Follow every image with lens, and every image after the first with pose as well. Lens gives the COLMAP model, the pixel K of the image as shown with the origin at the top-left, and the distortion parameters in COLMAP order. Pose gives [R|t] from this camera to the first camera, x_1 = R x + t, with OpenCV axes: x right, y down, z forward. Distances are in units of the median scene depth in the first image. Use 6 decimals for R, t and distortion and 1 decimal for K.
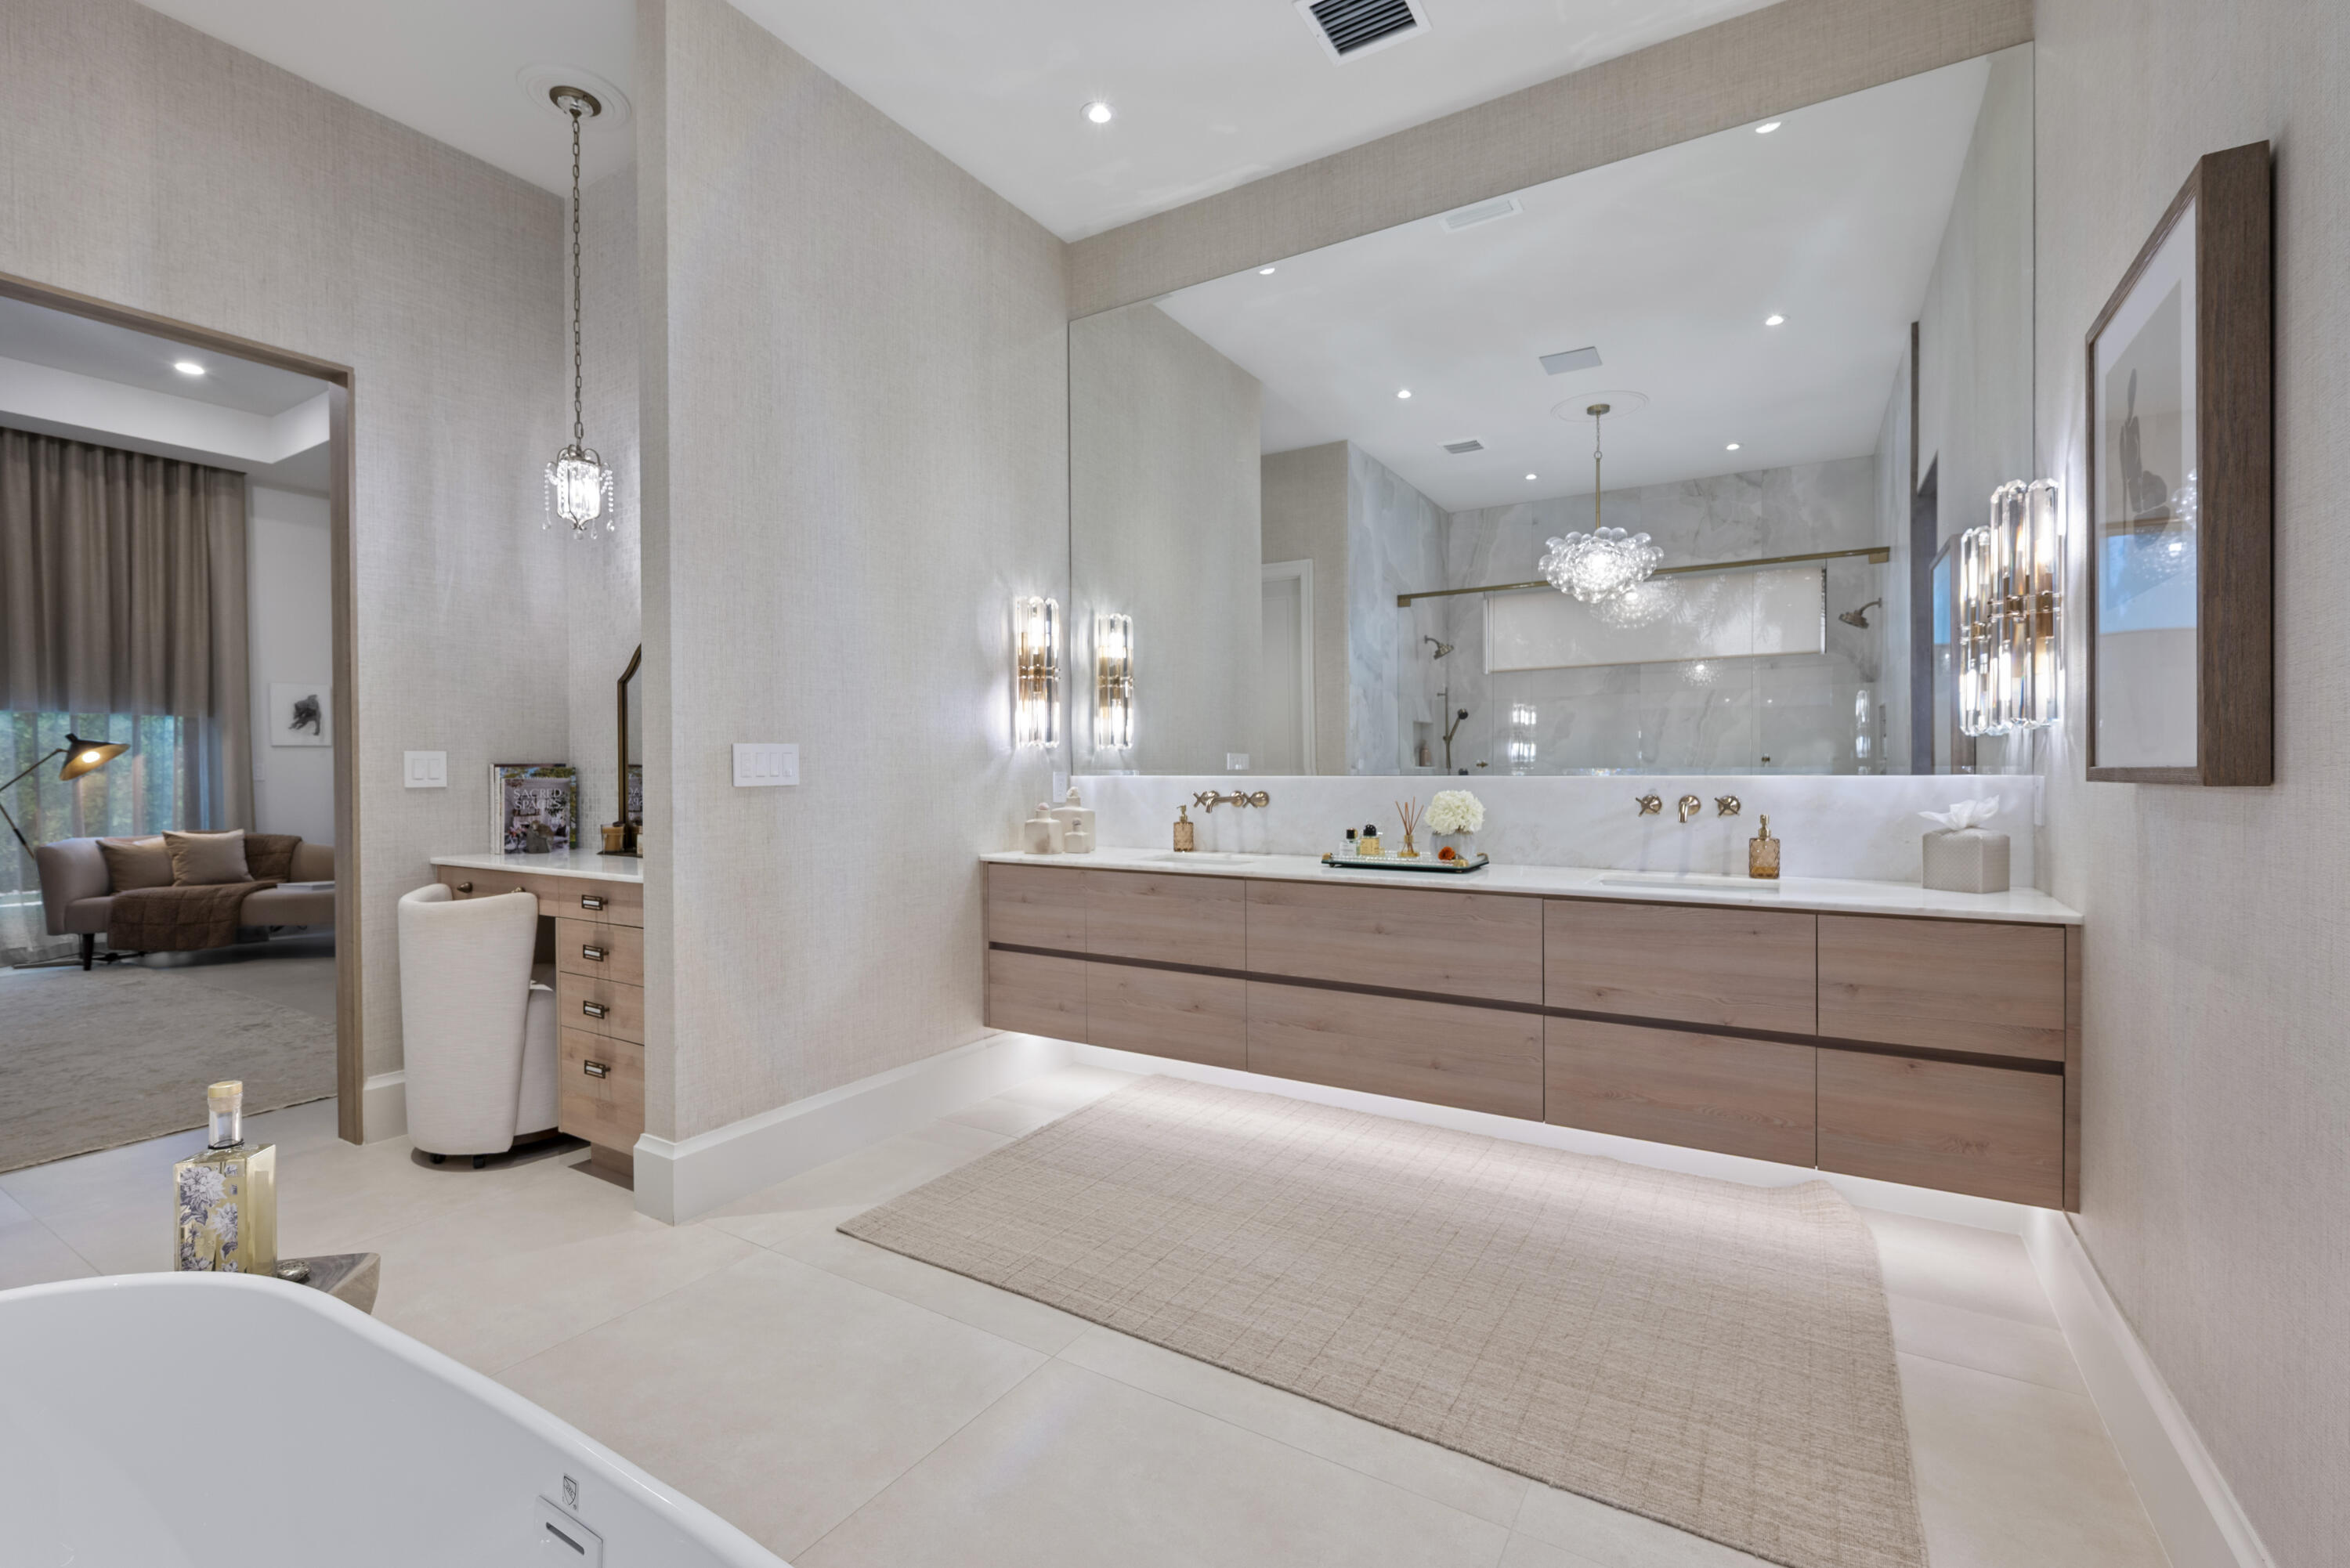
lens RADIAL K [[1019.2, 0, 1171.9], [0, 1019.2, 779.5], [0, 0, 1]] dist [0.001199, 0.000189]
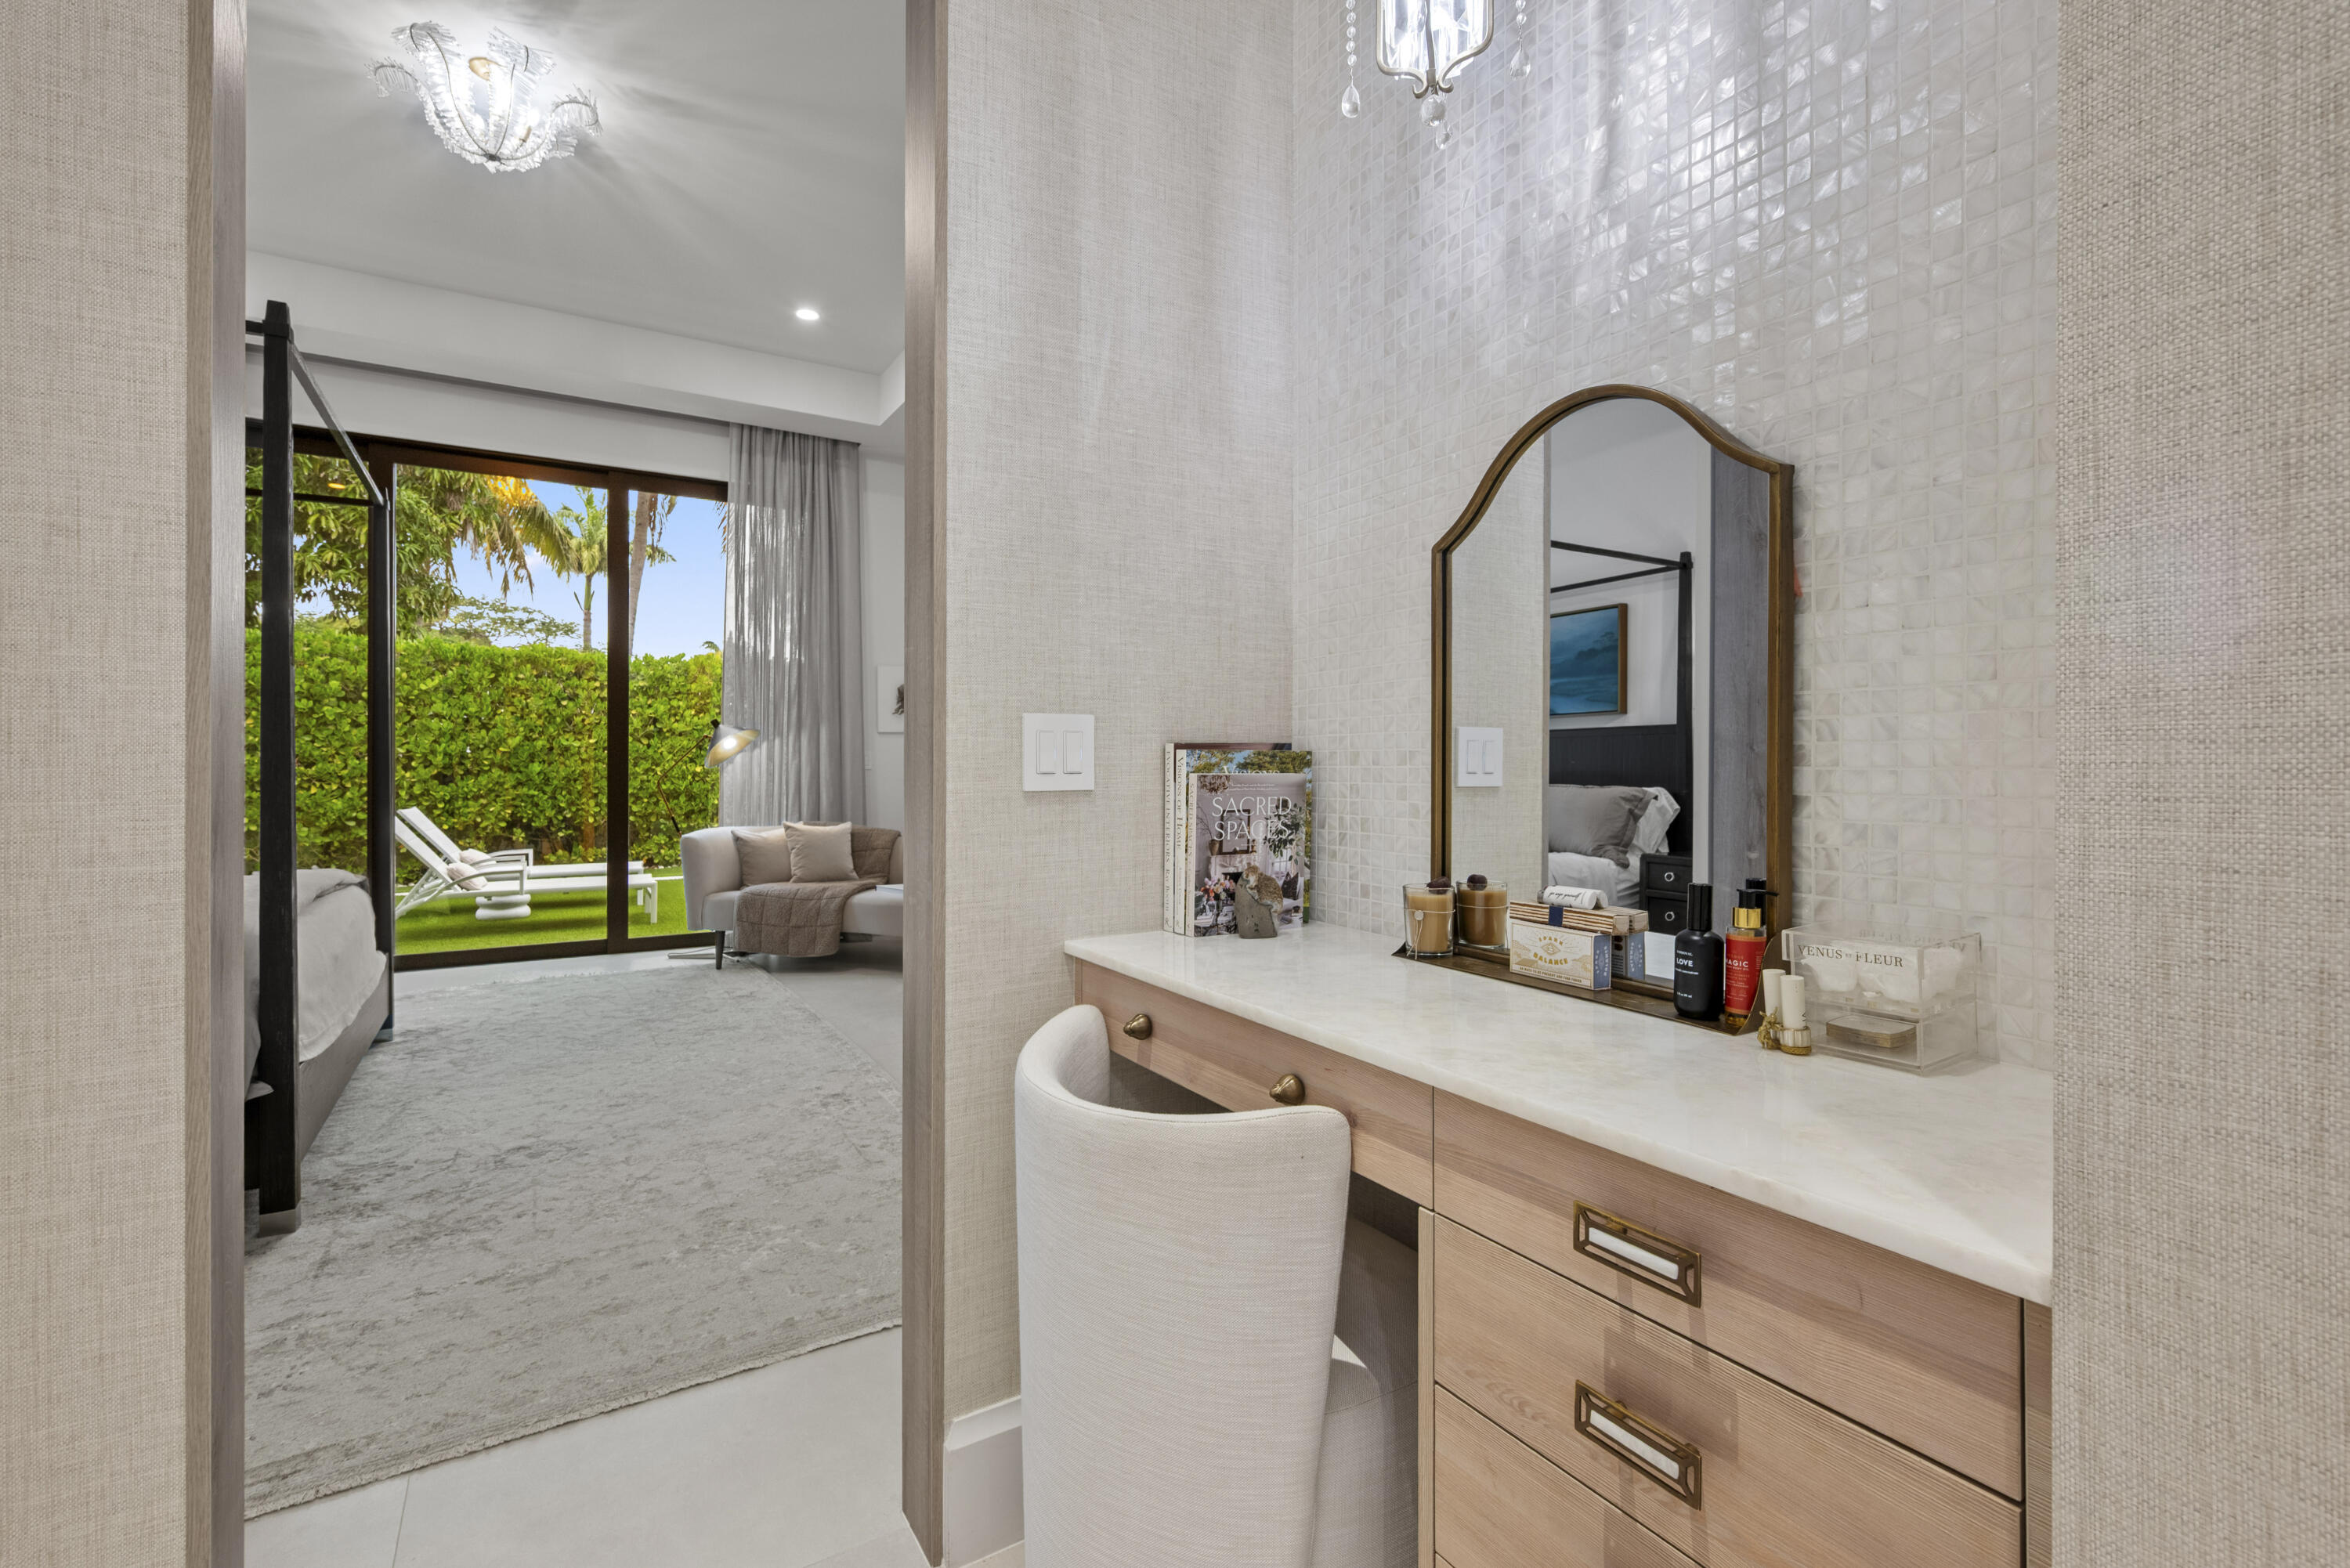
lens RADIAL K [[1021.2, 0, 1170.9], [0, 1021.2, 762.9], [0, 0, 1]] dist [0.000374, 0.000109]
pose [[0.894627, 0.006466, -0.446767, -0.445897], [-0.010546, 0.999922, -0.006647, -0.002553], [0.446689, 0.010658, 0.894626, 0.564715]]
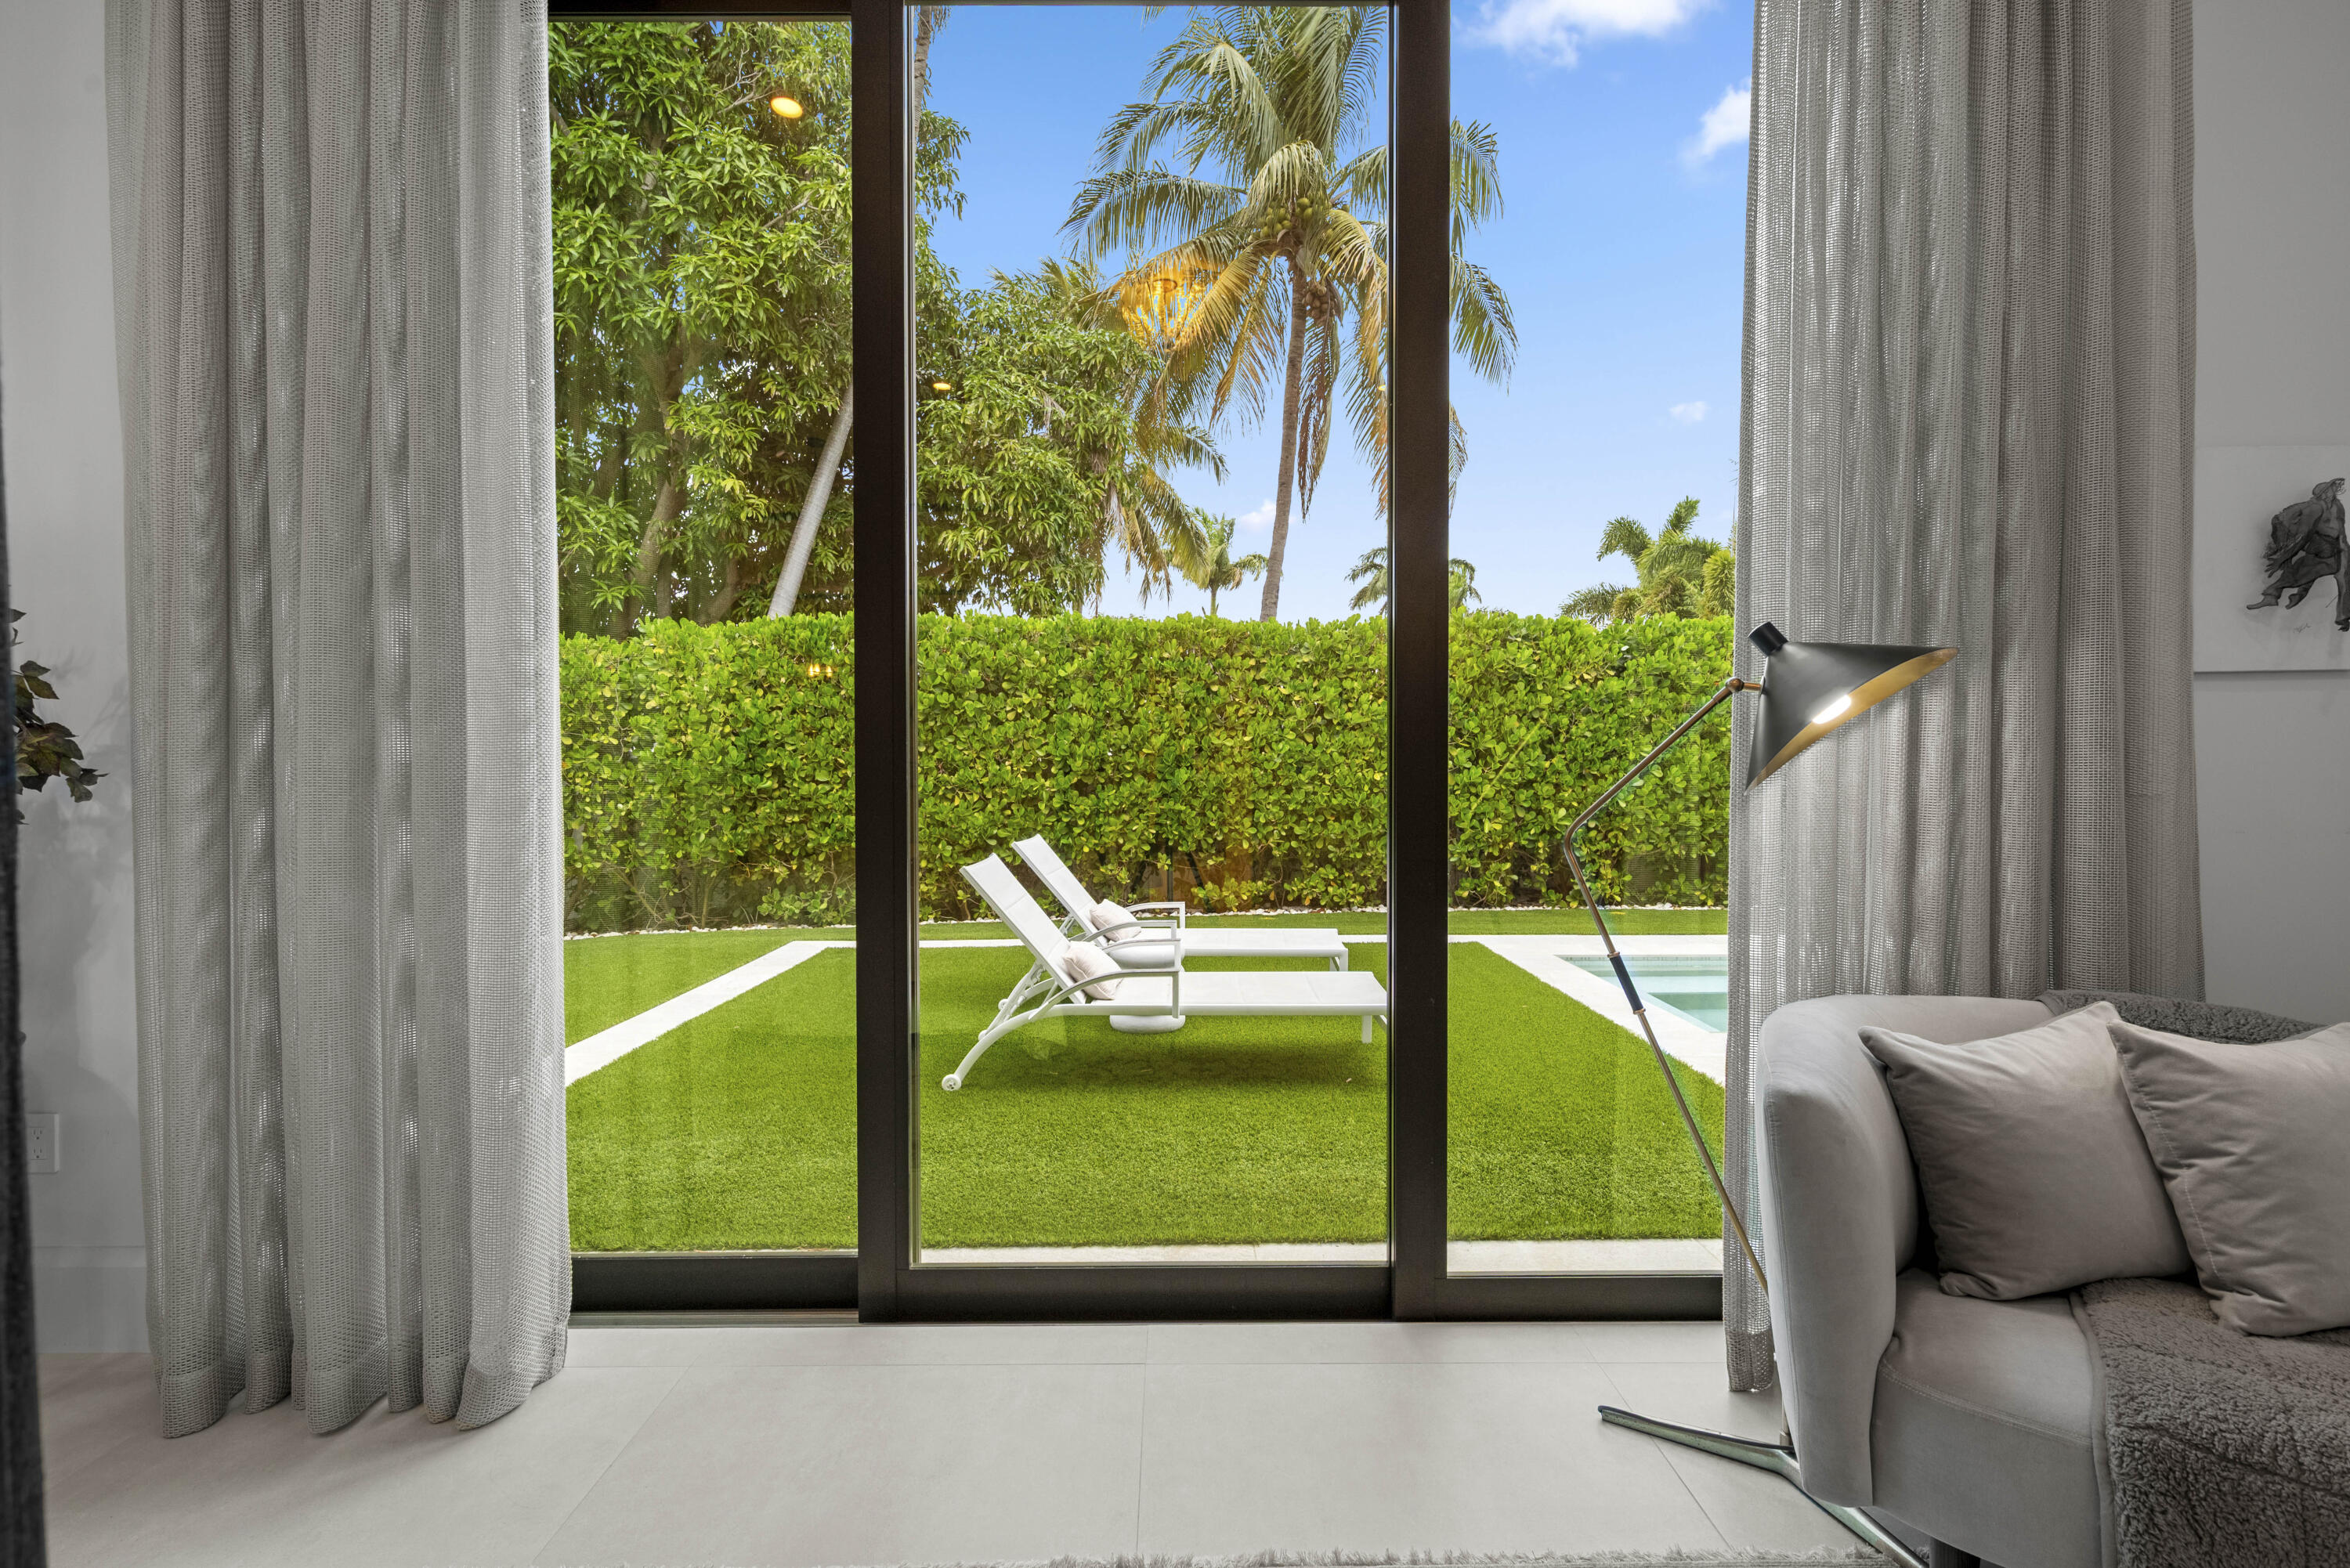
lens RADIAL K [[1021.2, 0, 1170.9], [0, 1021.2, 762.9], [0, 0, 1]] dist [0.000374, 0.000109]
pose [[0.525189, 0.003036, -0.850980, -1.600807], [-0.009527, 0.999952, -0.002312, -0.010088], [0.850932, 0.009322, 0.525193, 1.237895]]
